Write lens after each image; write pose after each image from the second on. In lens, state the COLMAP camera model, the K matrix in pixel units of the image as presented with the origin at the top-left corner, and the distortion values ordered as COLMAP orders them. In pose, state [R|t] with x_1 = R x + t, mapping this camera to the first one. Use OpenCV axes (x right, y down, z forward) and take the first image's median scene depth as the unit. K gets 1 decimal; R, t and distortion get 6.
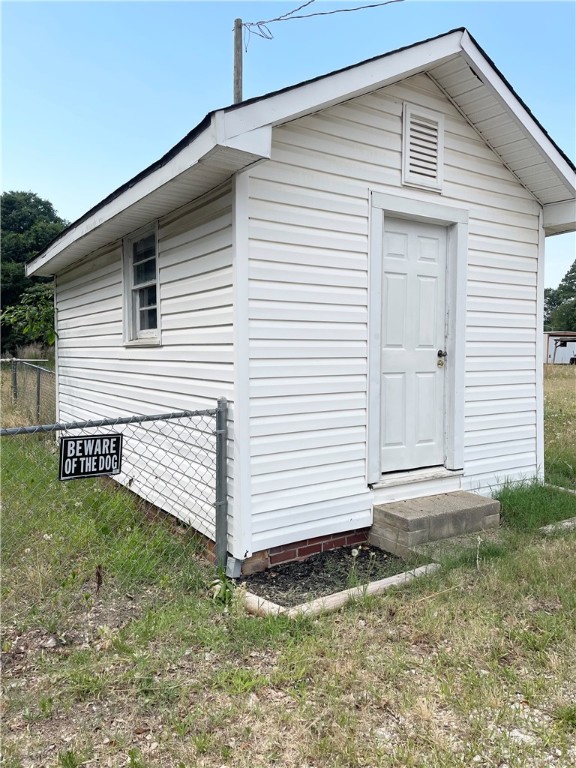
lens RADIAL K [[583.1, 0, 291.9], [0, 583.1, 385.8], [0, 0, 1]] dist [0.035768, -0.057849]
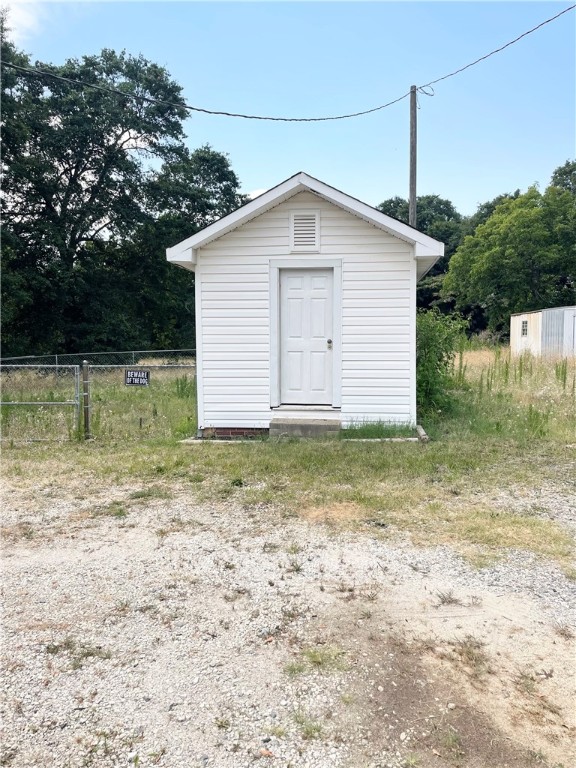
lens RADIAL K [[583.1, 0, 311.2], [0, 583.1, 390.7], [0, 0, 1]] dist [0.035768, -0.057849]
pose [[0.771196, 0.061203, -0.633649, 1.360254], [-0.037339, 0.998003, 0.050951, 0.006559], [0.635502, -0.015633, 0.771941, -0.406727]]
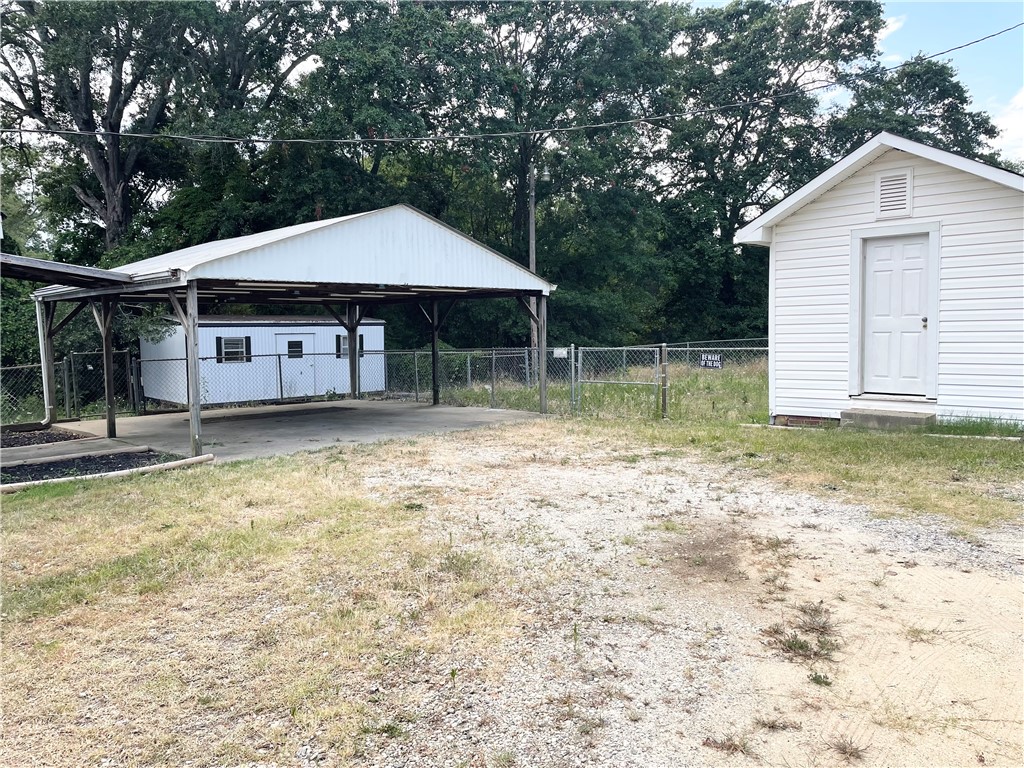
lens RADIAL K [[777.4, 0, 501.7], [0, 777.4, 383.1], [0, 0, 1]] dist [0.035768, -0.057849]
pose [[0.178405, 0.067444, -0.981643, 2.054588], [-0.037348, 0.997393, 0.061739, 0.023823], [0.983248, 0.025648, 0.180459, -0.418168]]
